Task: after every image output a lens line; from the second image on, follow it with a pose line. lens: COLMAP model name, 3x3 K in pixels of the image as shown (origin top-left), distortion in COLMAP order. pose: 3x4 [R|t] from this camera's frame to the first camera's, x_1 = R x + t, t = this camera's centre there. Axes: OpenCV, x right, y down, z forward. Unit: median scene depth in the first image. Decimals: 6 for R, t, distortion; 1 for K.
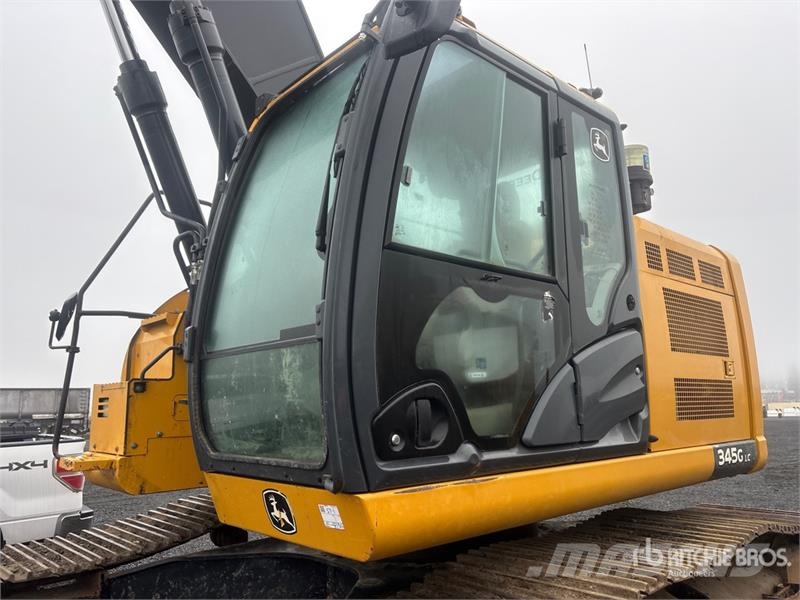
lens RADIAL K [[604.5, 0, 401.9], [0, 604.5, 304.5], [0, 0, 1]] dist [0.063342, -0.076960]
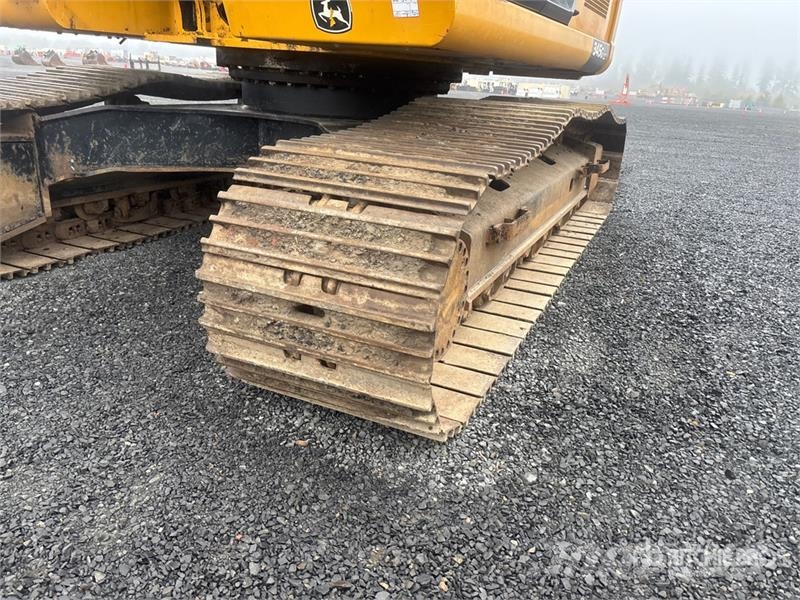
lens RADIAL K [[604.5, 0, 401.9], [0, 604.5, 304.5], [0, 0, 1]] dist [0.063342, -0.076960]
pose [[0.928940, -0.052963, 0.366423, -0.434078], [-0.138400, 0.868285, 0.476368, 0.215909], [-0.343389, -0.493230, 0.799255, -0.163421]]
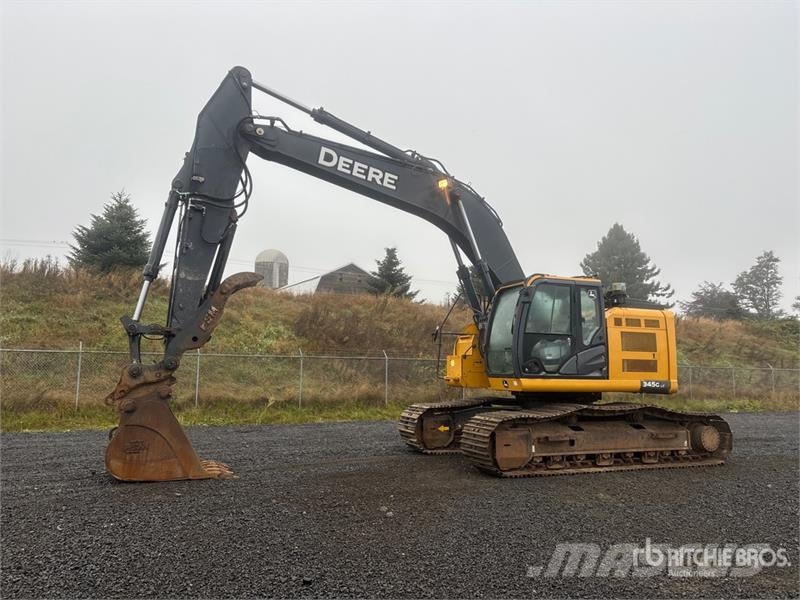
lens RADIAL K [[603.8, 0, 402.8], [0, 603.8, 295.9], [0, 0, 1]] dist [0.064793, -0.081611]
pose [[0.936772, -0.012073, -0.349732, 0.618472], [0.025946, 0.999050, 0.035008, -0.472644], [0.348977, -0.041868, 0.936195, -3.202913]]
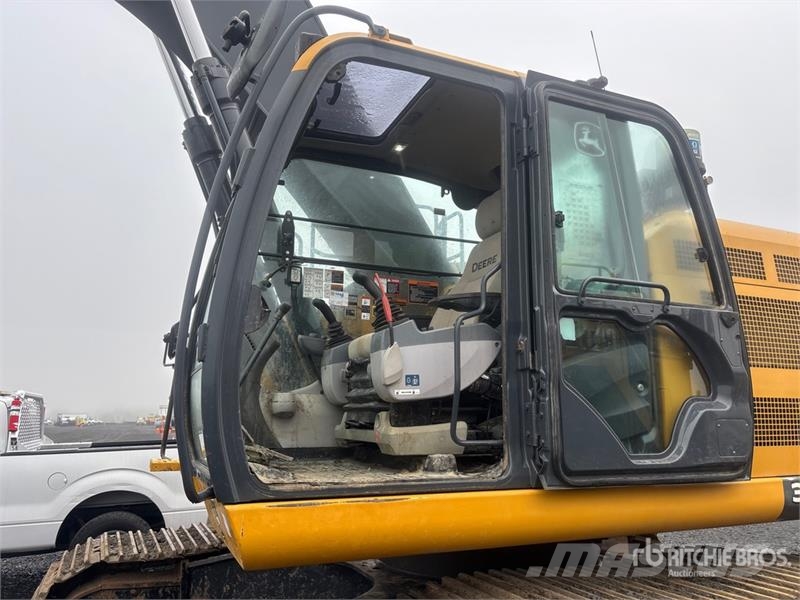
lens RADIAL K [[604.5, 0, 401.9], [0, 604.5, 304.5], [0, 0, 1]] dist [0.063342, -0.076960]
pose [[0.943828, -0.041565, -0.327812, 0.404385], [0.035042, 0.999053, -0.025784, -0.001569], [0.328574, 0.012849, 0.944391, 0.056619]]
